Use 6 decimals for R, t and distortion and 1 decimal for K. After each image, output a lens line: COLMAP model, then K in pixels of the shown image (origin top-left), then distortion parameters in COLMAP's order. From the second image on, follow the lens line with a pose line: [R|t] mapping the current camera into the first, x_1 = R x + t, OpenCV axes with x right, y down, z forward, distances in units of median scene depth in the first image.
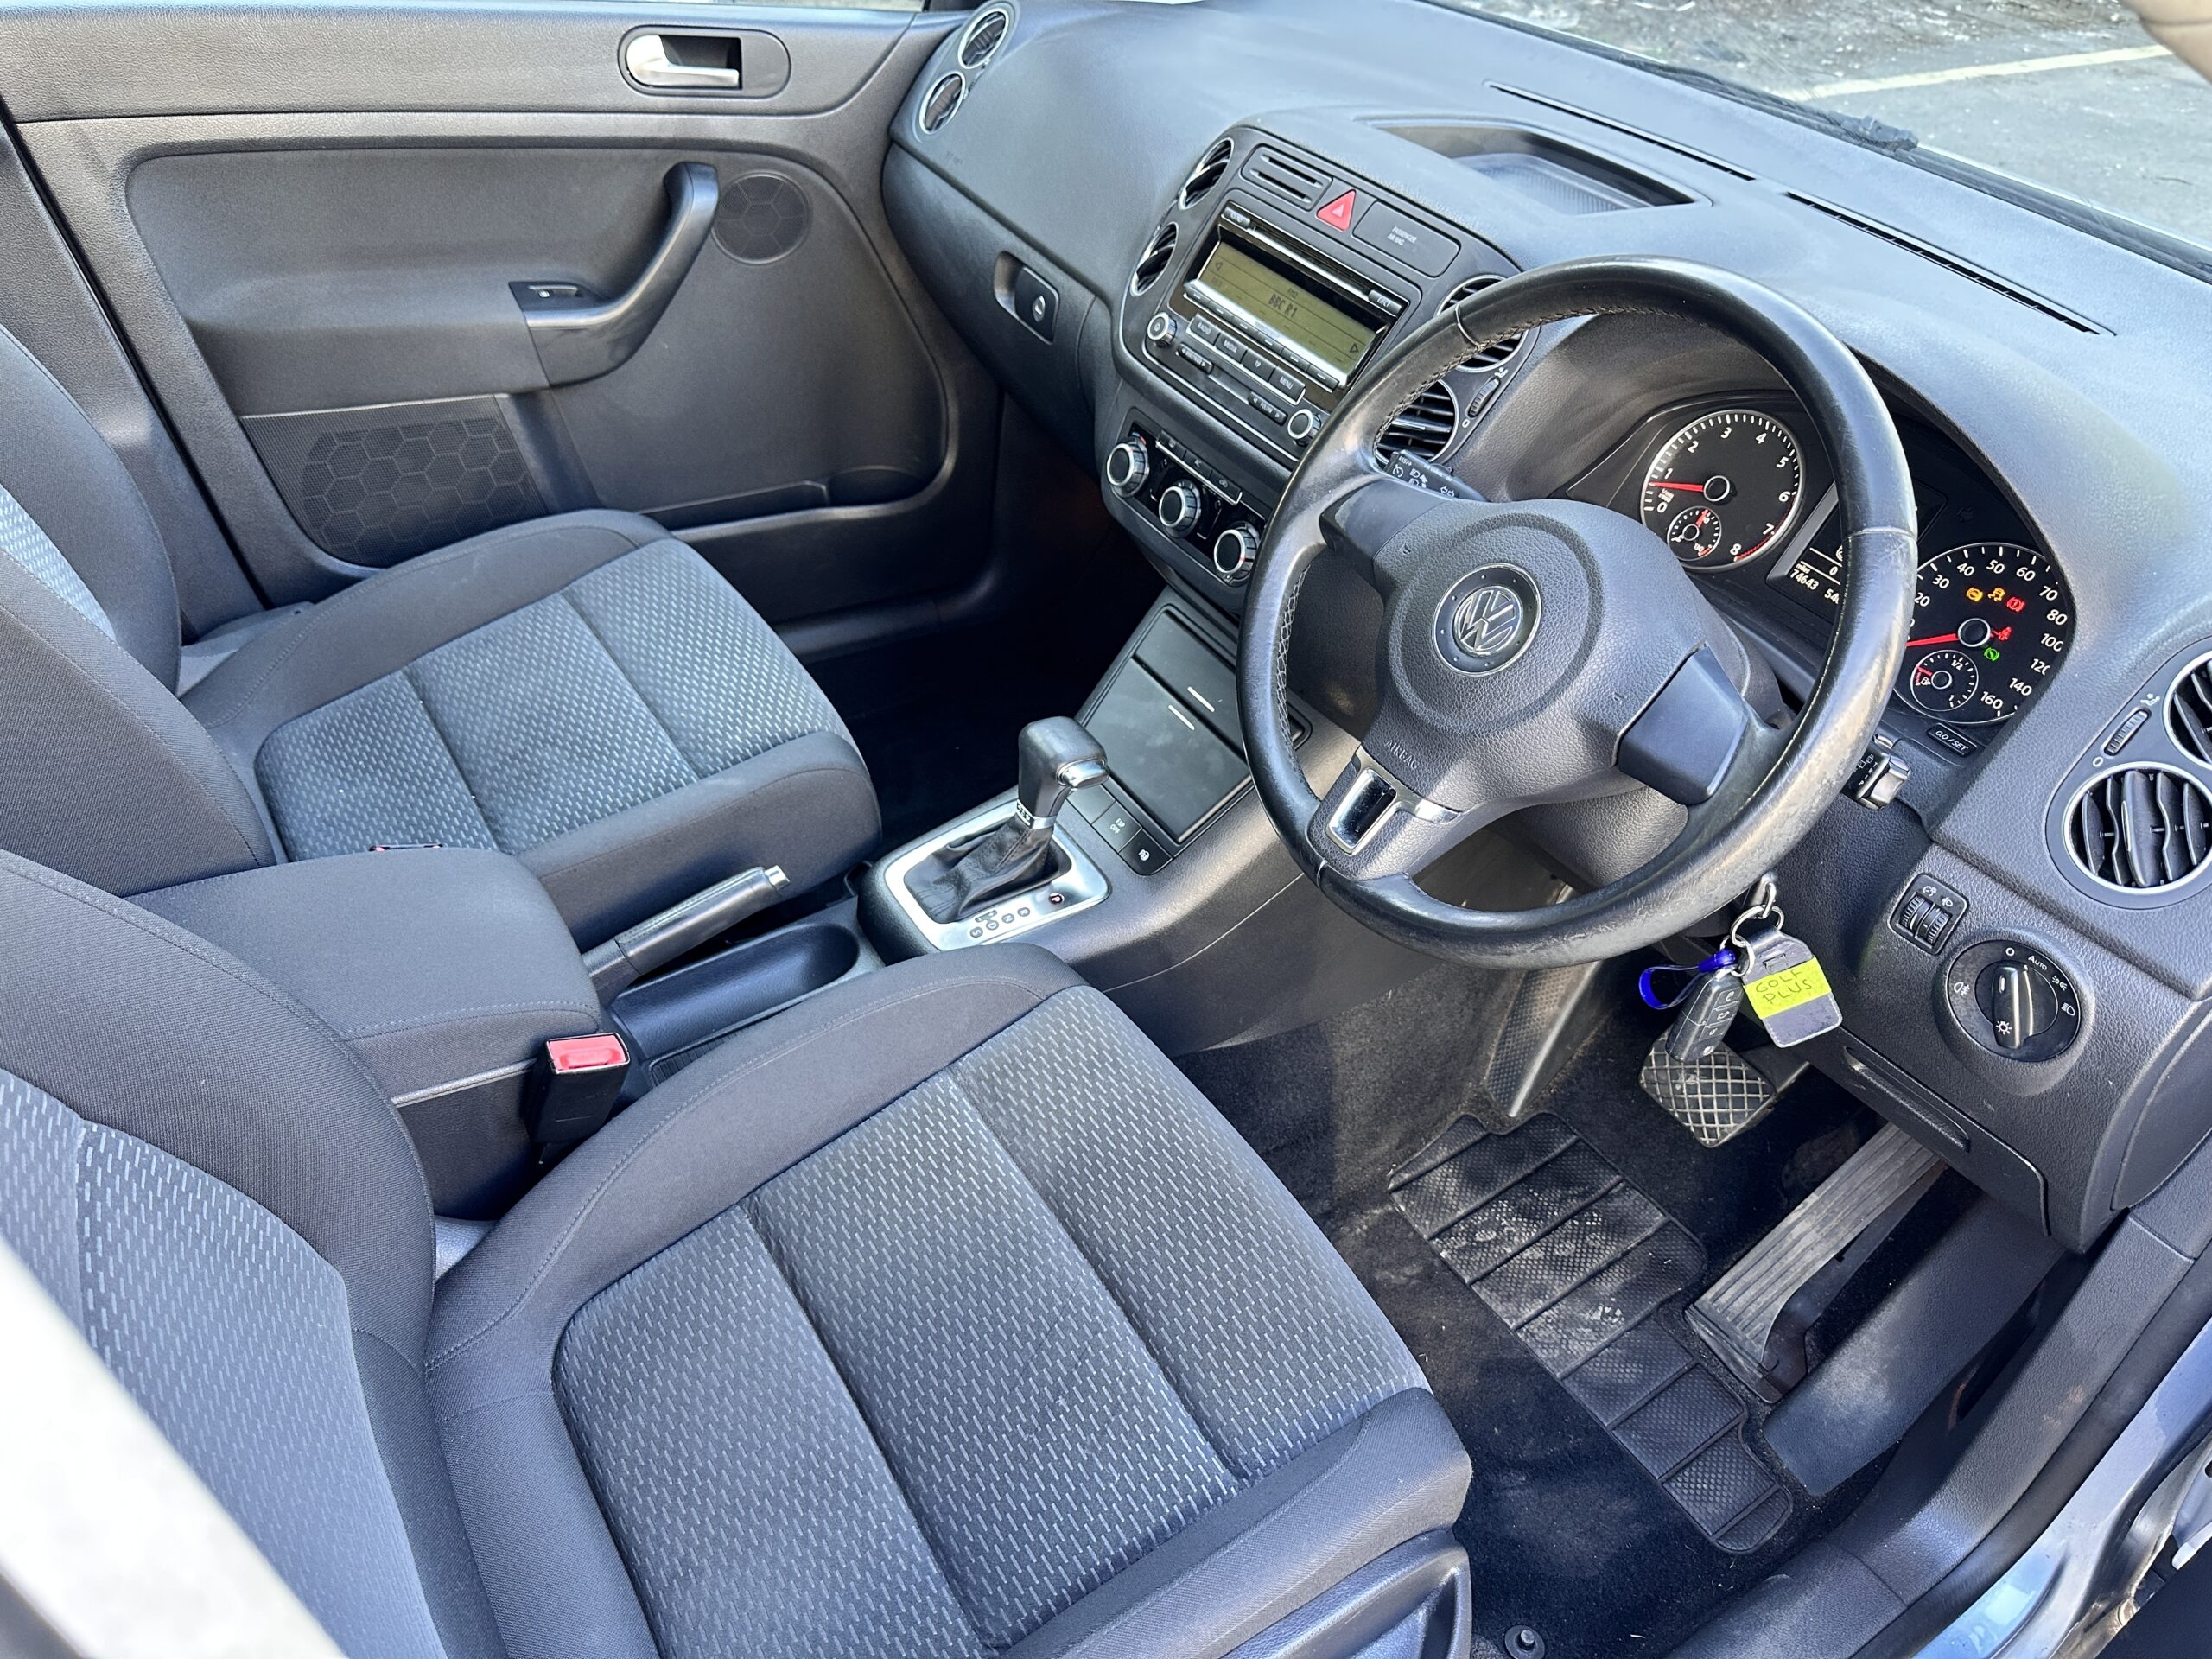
lens RADIAL K [[1544.8, 0, 1105.8], [0, 1544.8, 833.4], [0, 0, 1]] dist [0.099181, -0.141709]
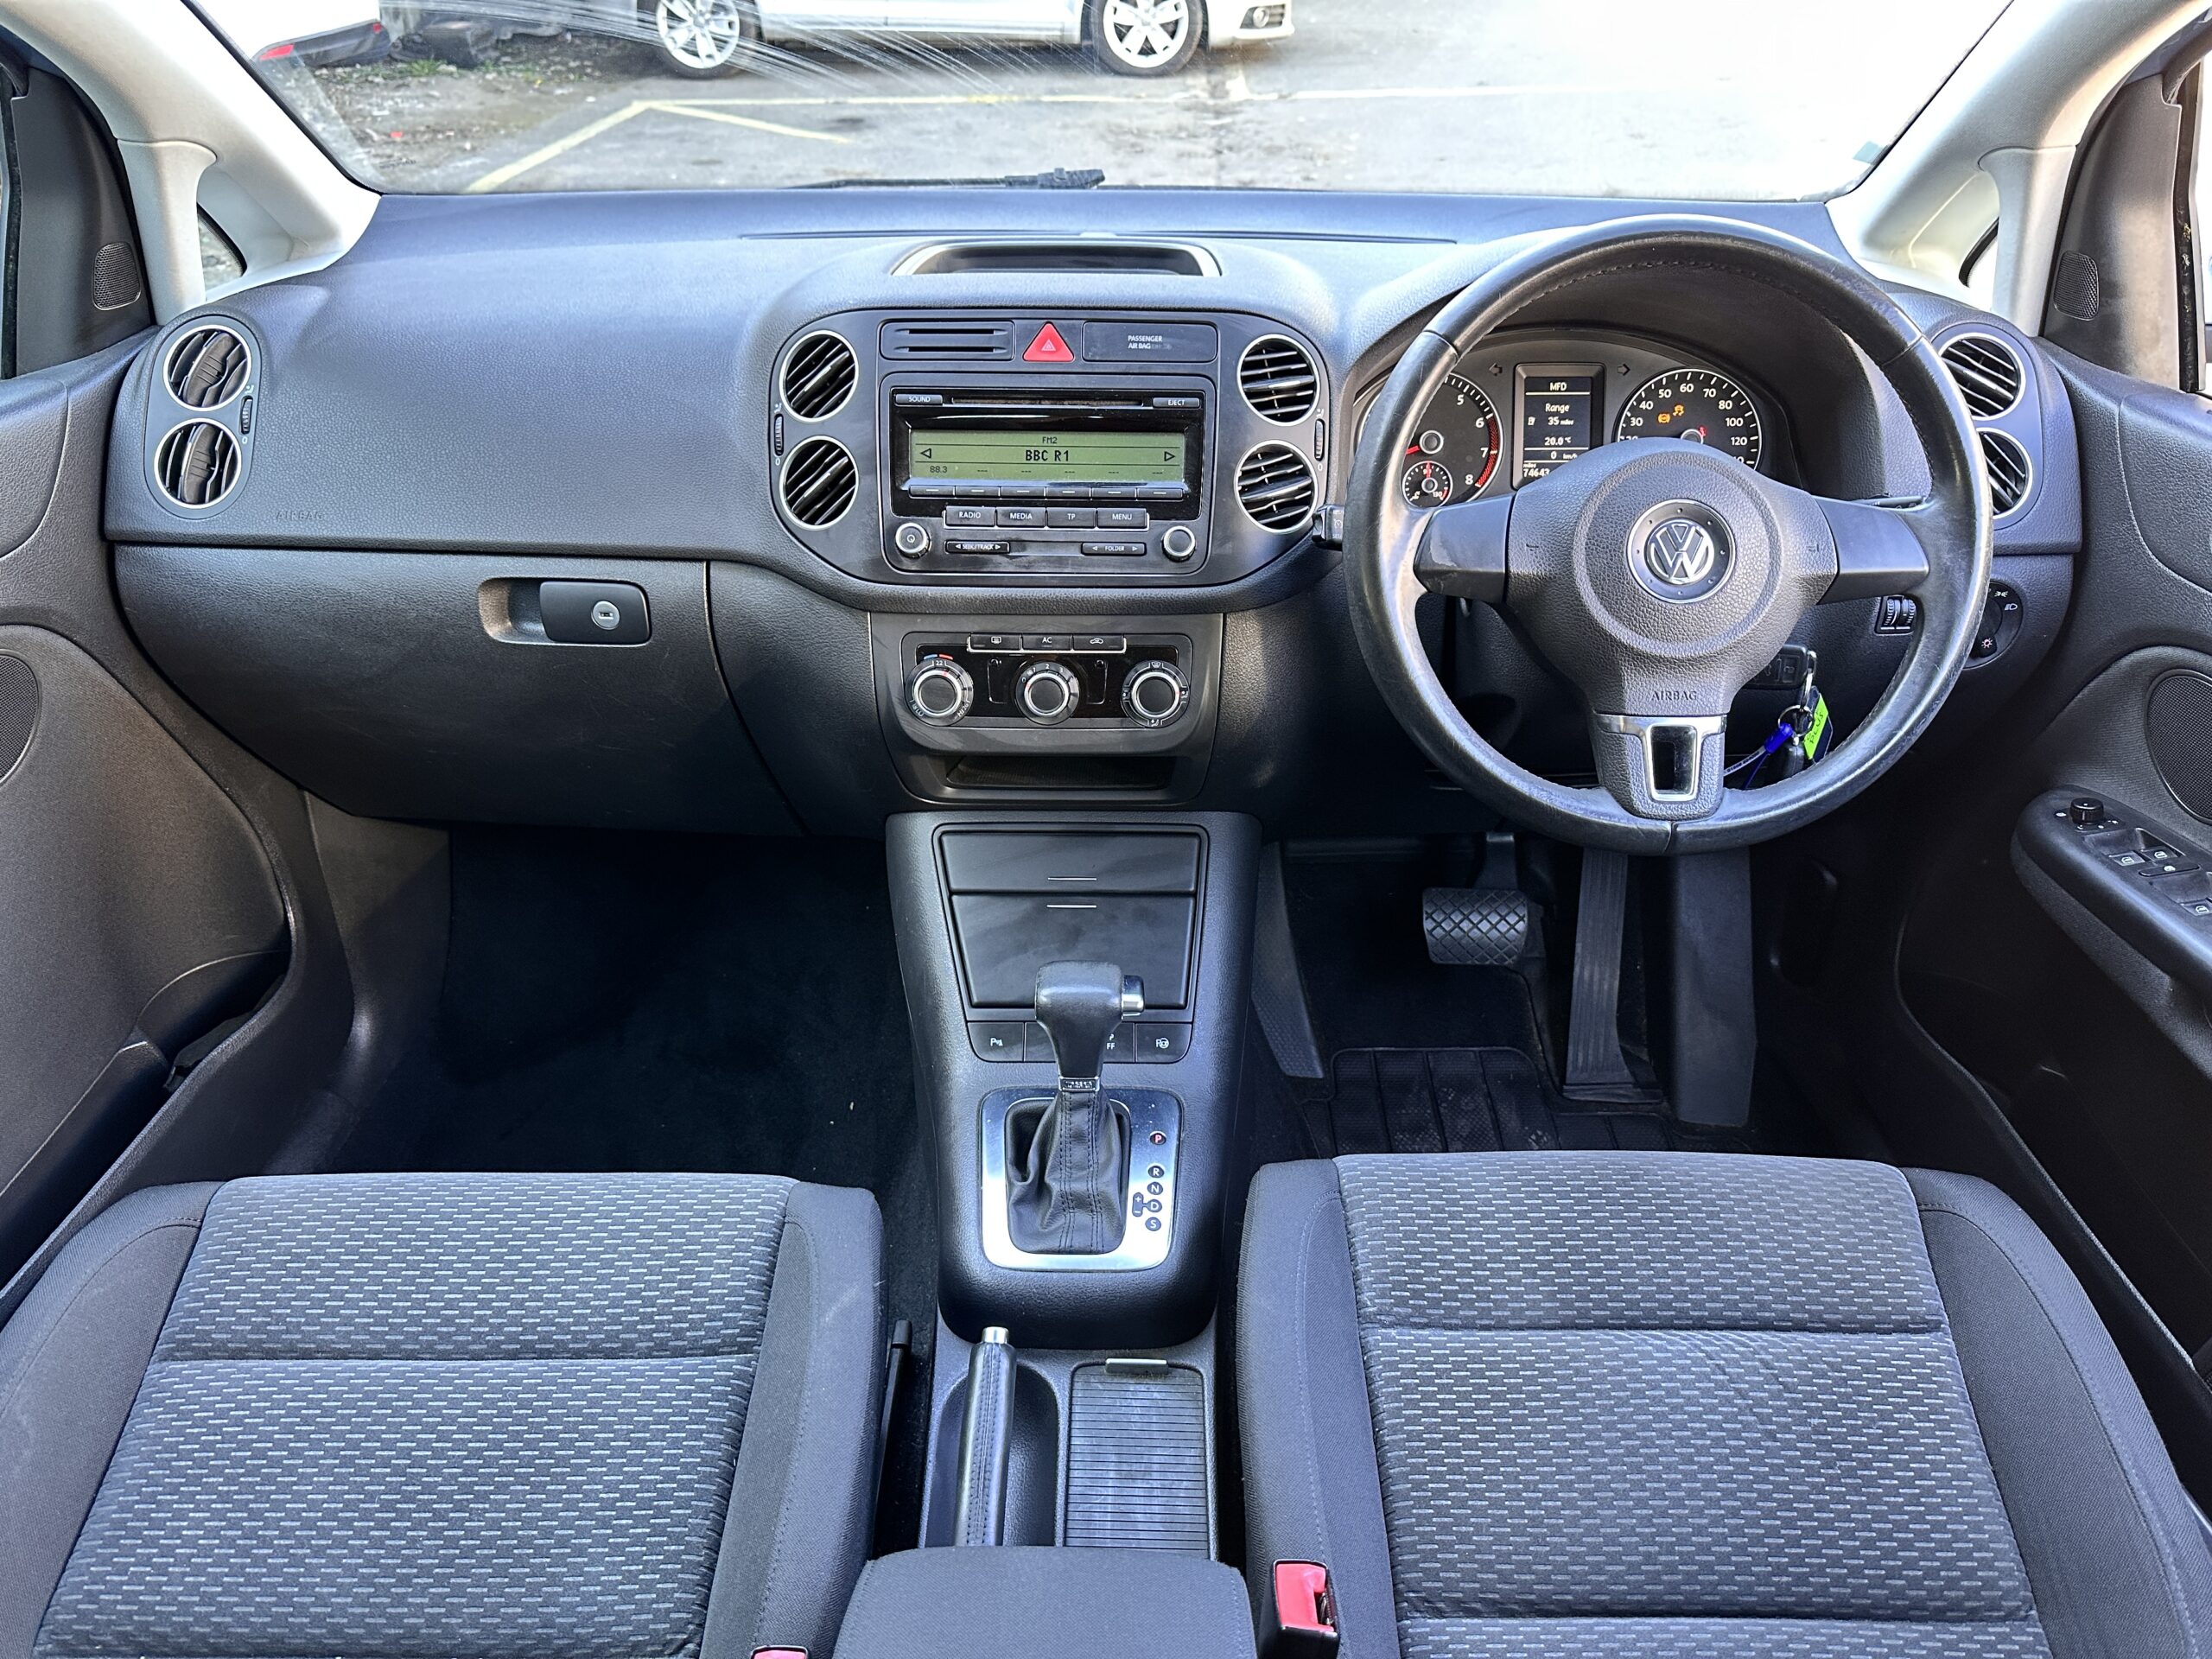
lens RADIAL K [[1570.8, 0, 1119.9], [0, 1570.8, 815.5], [0, 0, 1]] dist [0.105852, -0.159649]
pose [[0.548800, -0.509350, 0.662858, -0.601738], [0.566515, 0.809695, 0.153147, -0.282936], [-0.614718, 0.291472, 0.732916, 0.339580]]
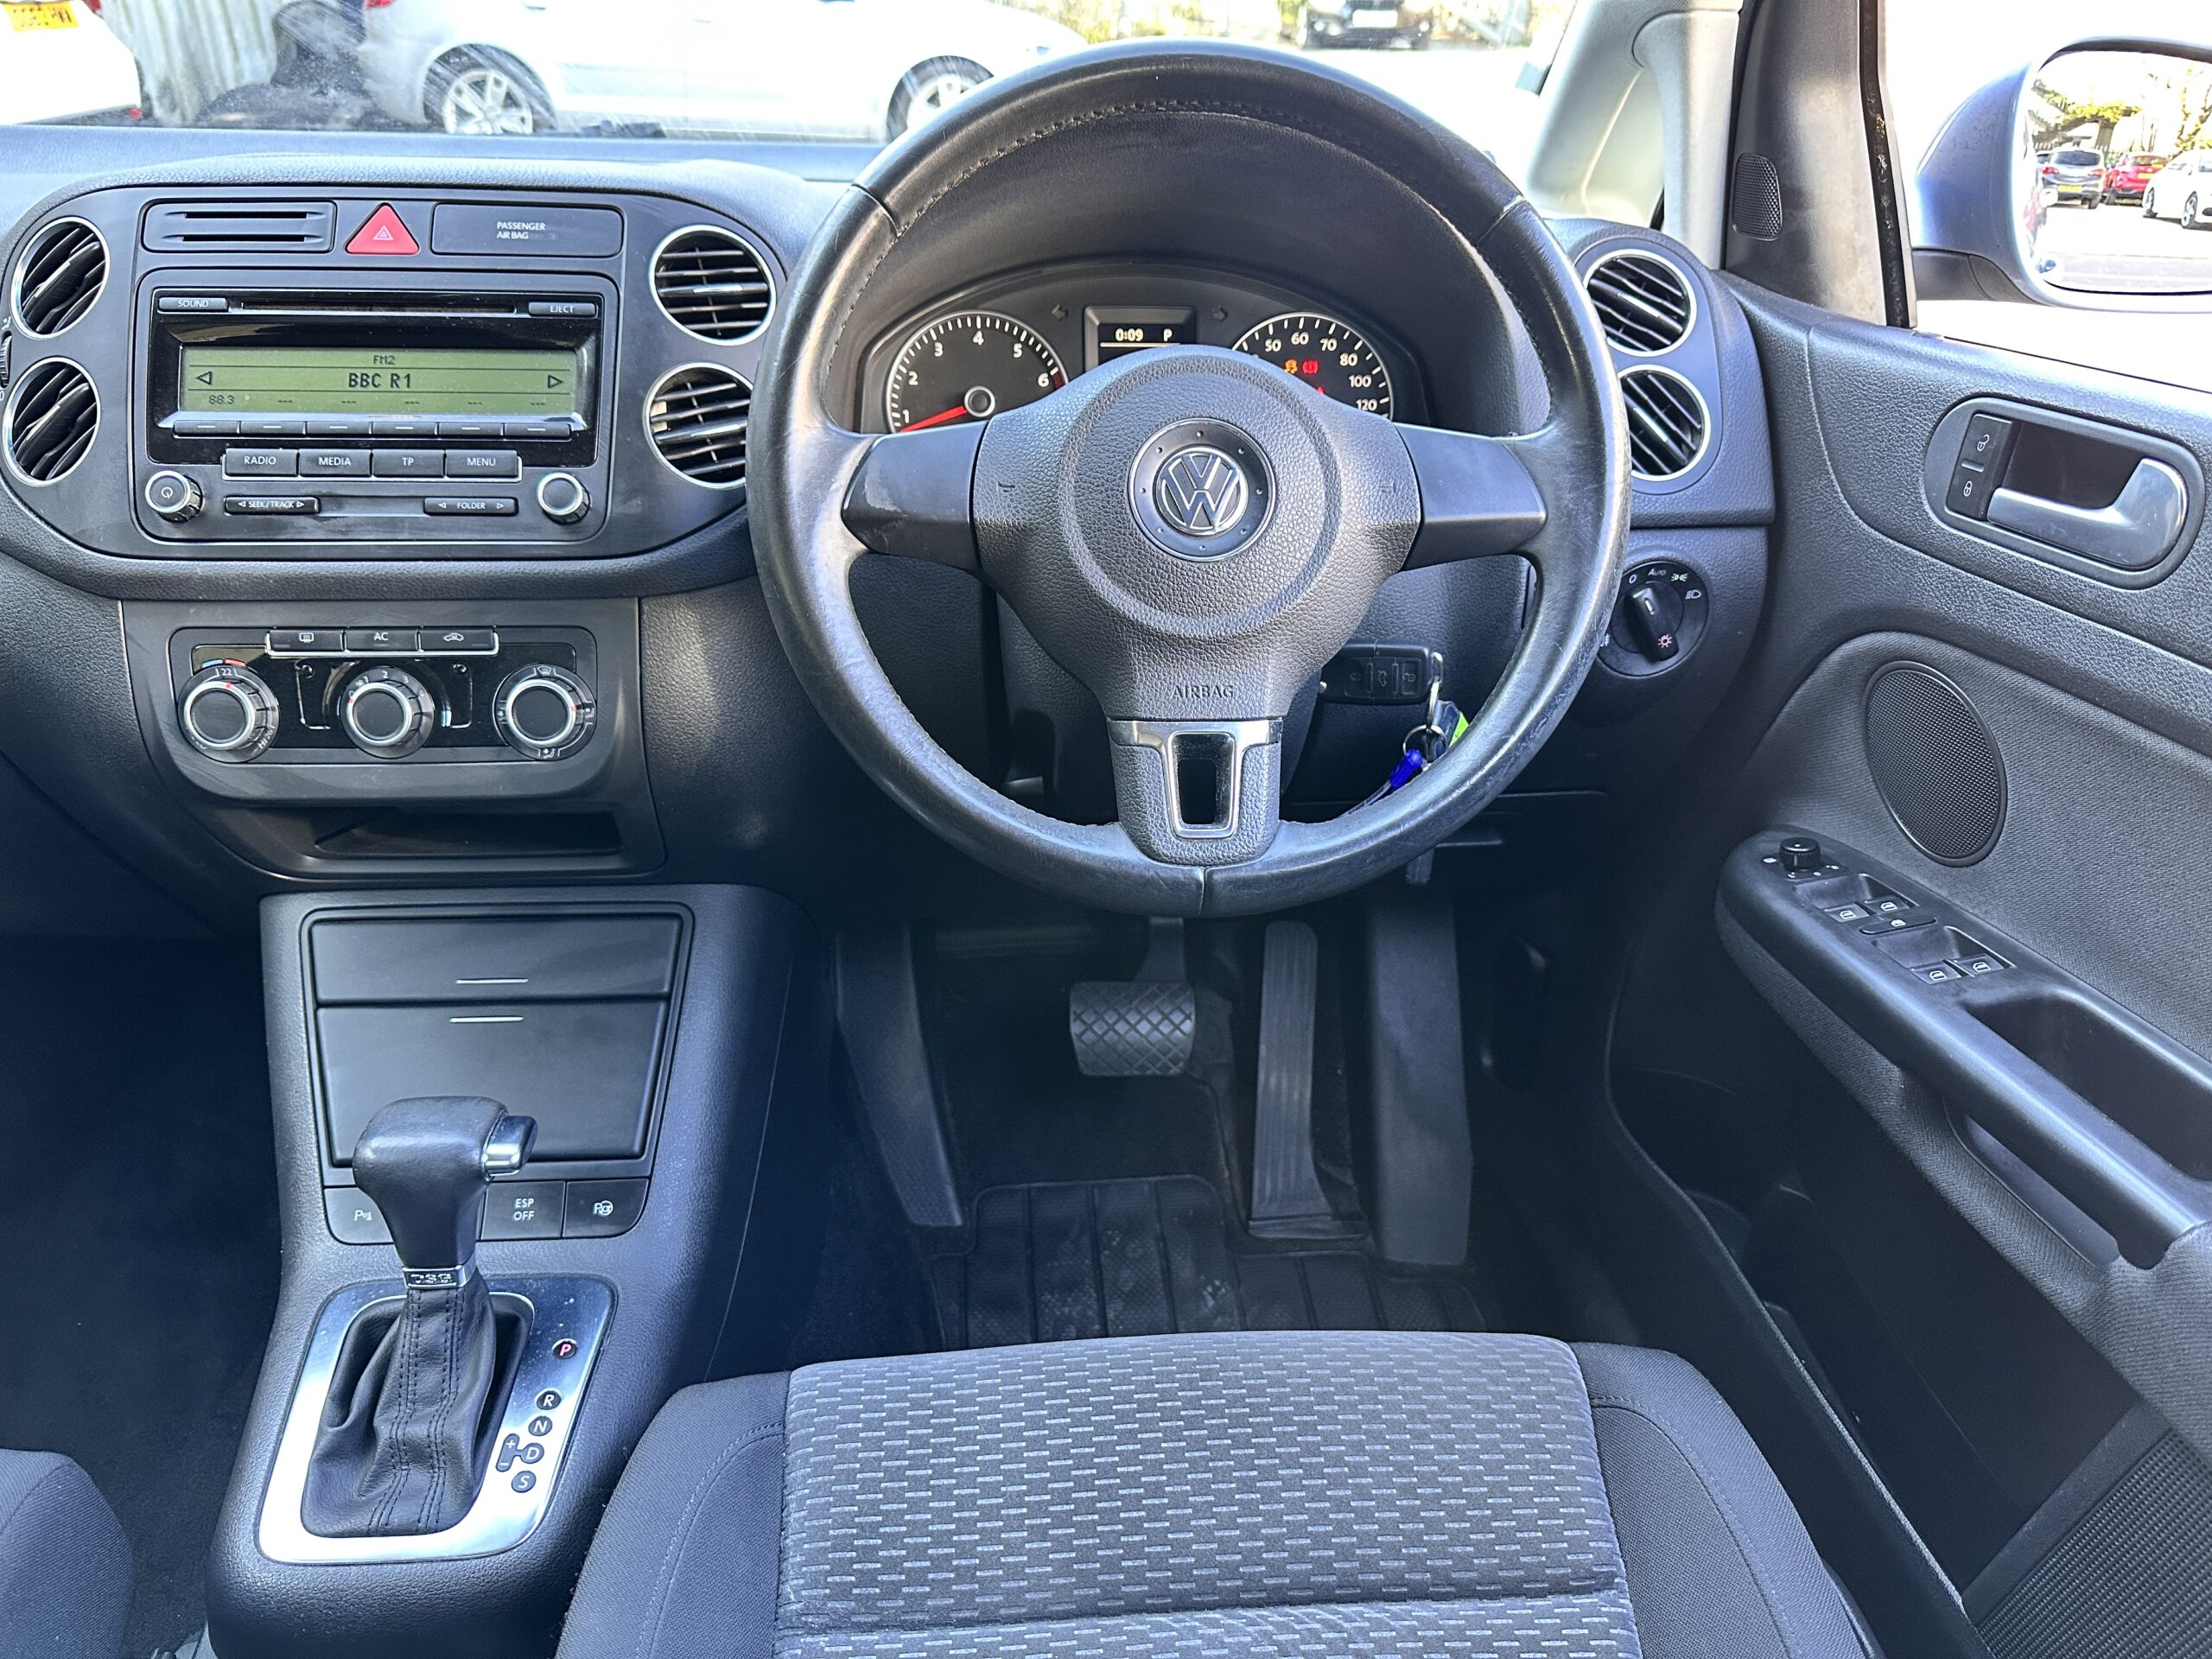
lens RADIAL K [[1570.8, 0, 1119.9], [0, 1570.8, 815.5], [0, 0, 1]] dist [0.105852, -0.159649]
pose [[0.482089, -0.469640, 0.739613, -0.326639], [0.571038, 0.808675, 0.141284, -0.102417], [-0.664459, 0.354236, 0.658036, 0.404315]]
